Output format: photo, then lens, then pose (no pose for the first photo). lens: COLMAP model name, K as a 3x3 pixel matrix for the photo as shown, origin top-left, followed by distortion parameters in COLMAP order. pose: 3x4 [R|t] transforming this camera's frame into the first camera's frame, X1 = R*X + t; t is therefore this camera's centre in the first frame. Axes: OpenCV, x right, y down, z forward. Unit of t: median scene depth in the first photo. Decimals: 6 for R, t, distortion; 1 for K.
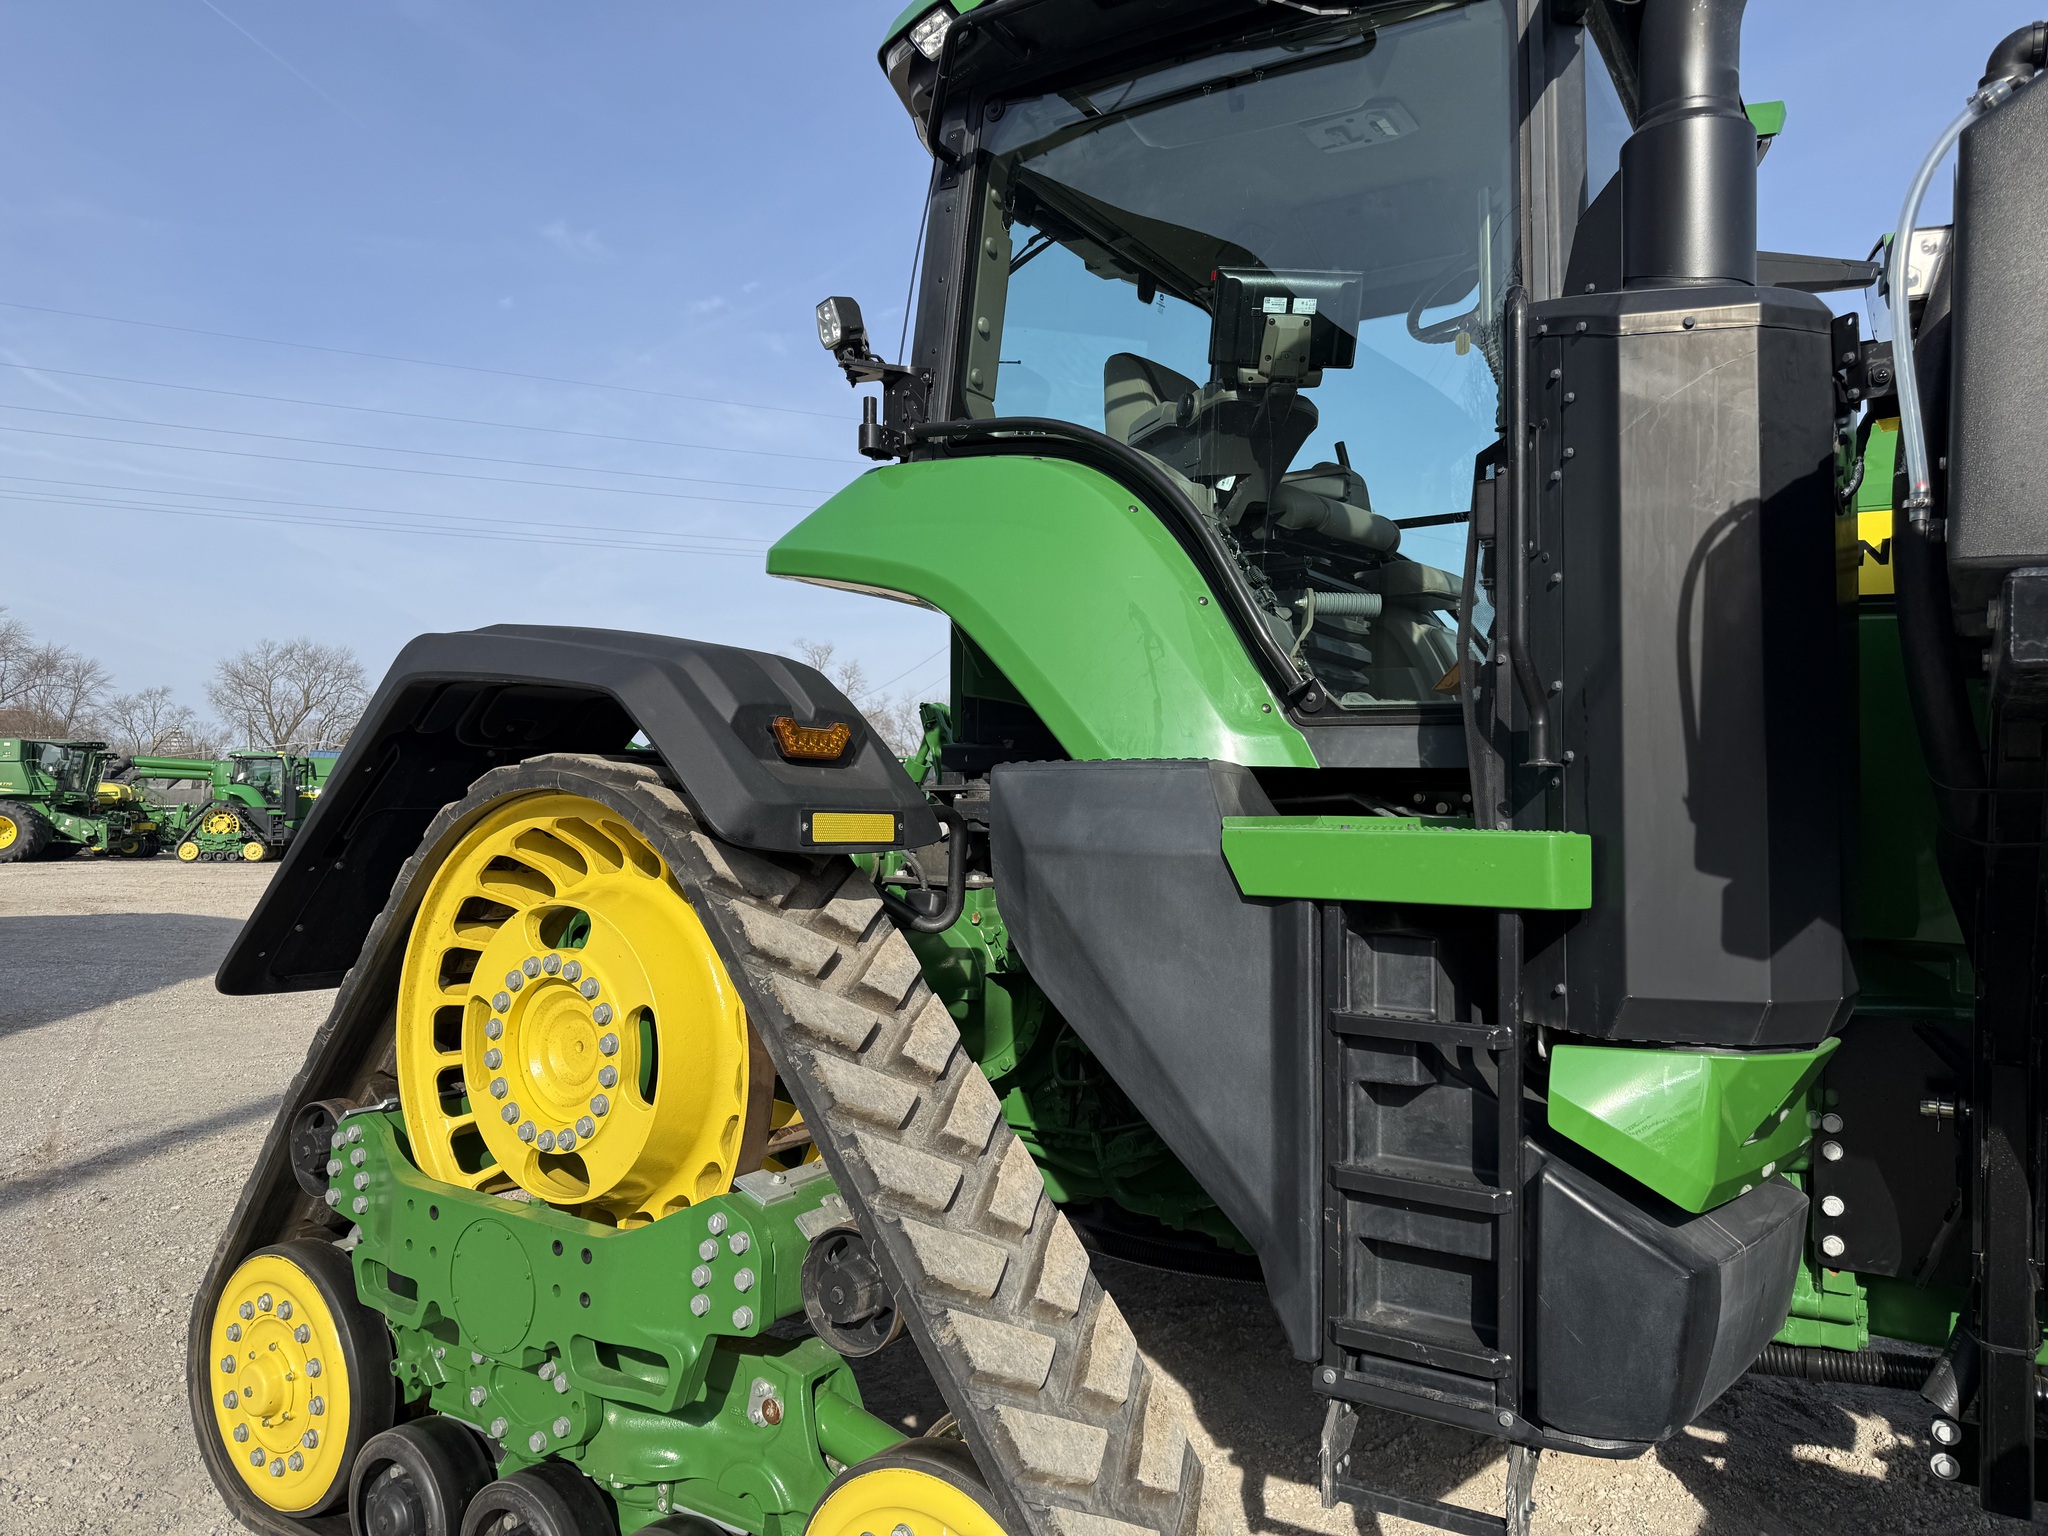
lens RADIAL K [[1435.8, 0, 1024.0], [0, 1435.8, 757.5], [0, 0, 1]] dist [0.067205, -0.074466]
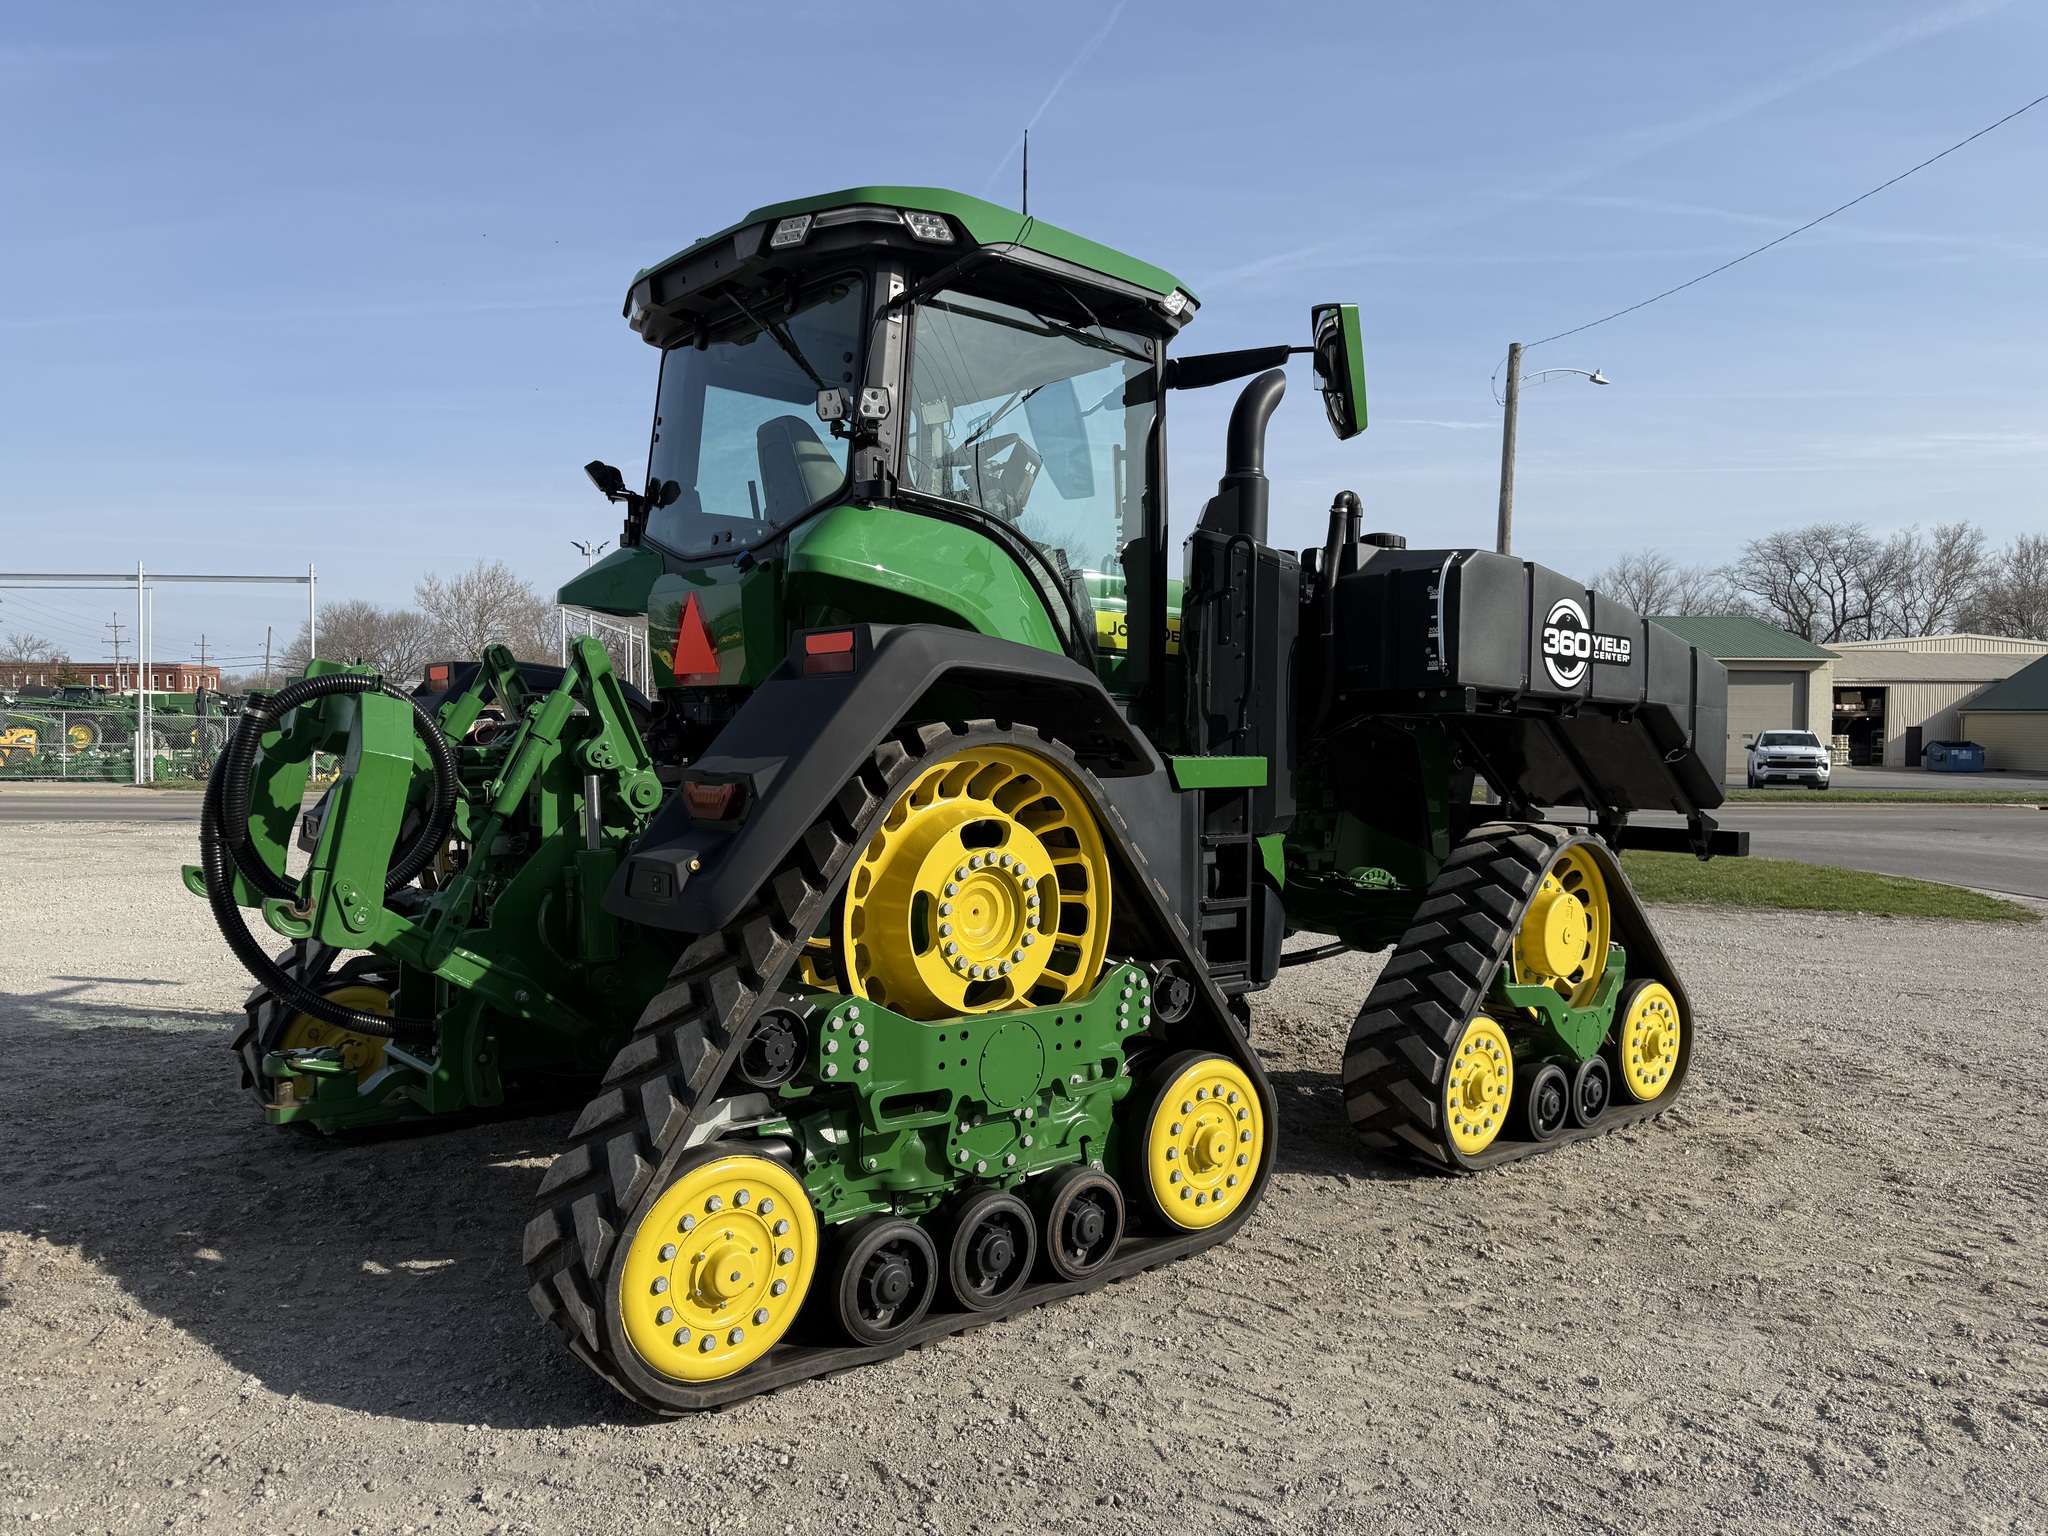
lens RADIAL K [[1435.8, 0, 1024.0], [0, 1435.8, 757.5], [0, 0, 1]] dist [0.067205, -0.074466]
pose [[0.267834, -0.023975, 0.963167, -1.783050], [-0.036946, 0.998699, 0.035134, -0.016531], [-0.962756, -0.044995, 0.266600, 0.579428]]
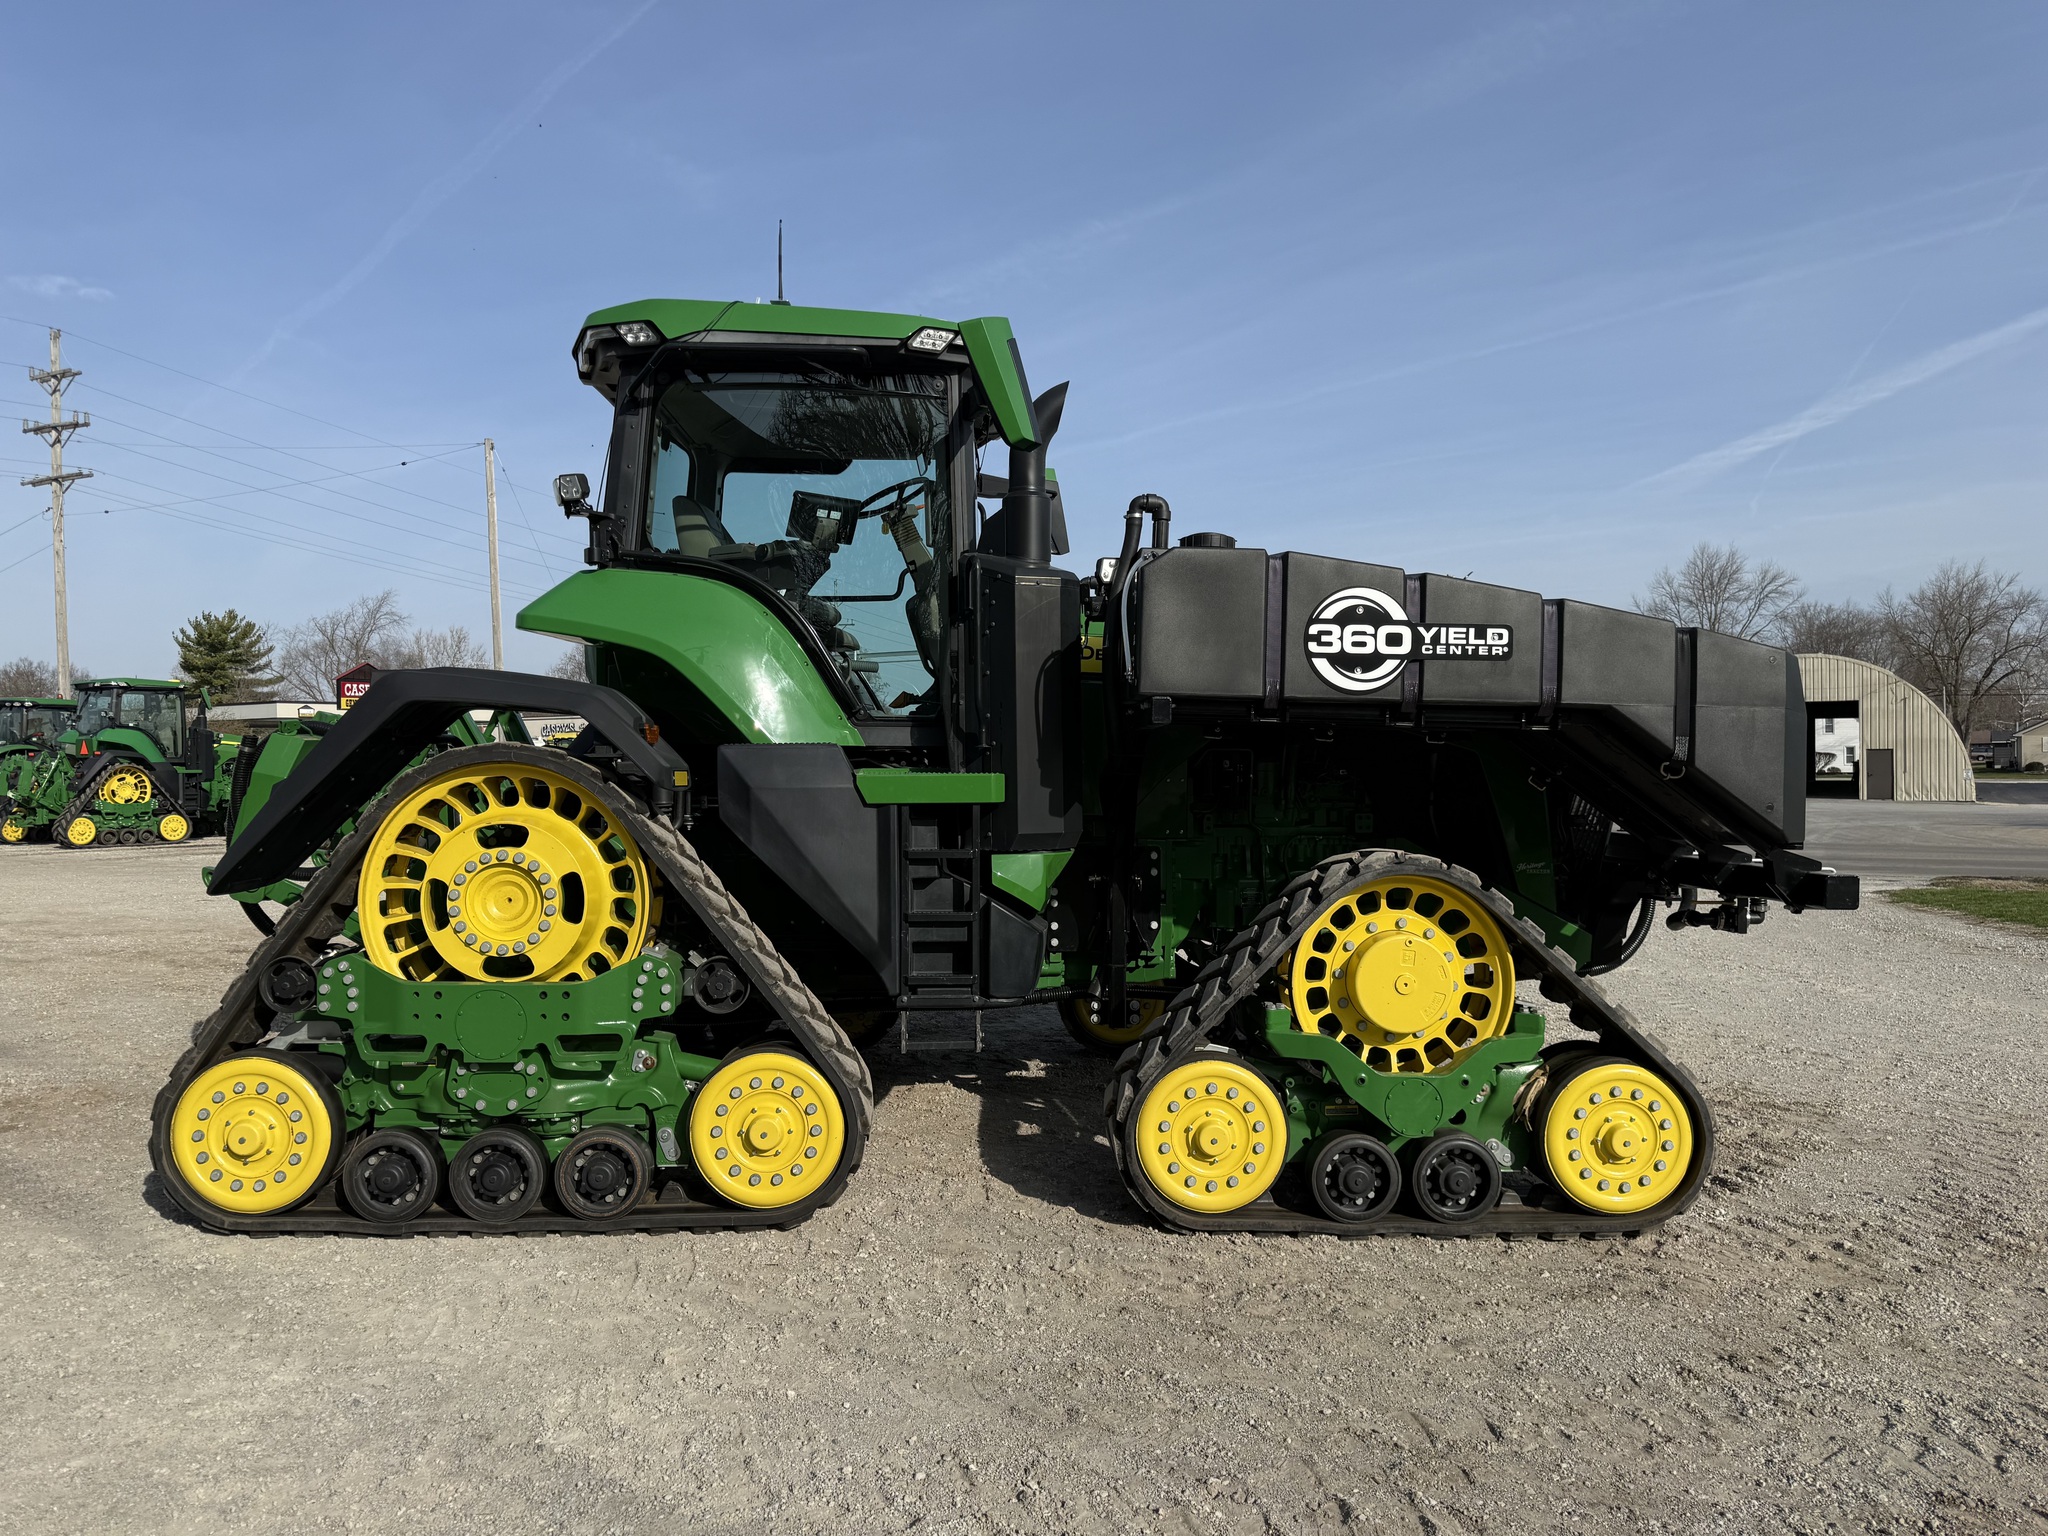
lens RADIAL K [[1435.8, 0, 1024.0], [0, 1435.8, 757.5], [0, 0, 1]] dist [0.067205, -0.074466]
pose [[0.811654, -0.012612, 0.584002, -0.876750], [-0.007136, 0.999478, 0.031502, -0.046264], [-0.584095, -0.029737, 0.811141, -0.898416]]
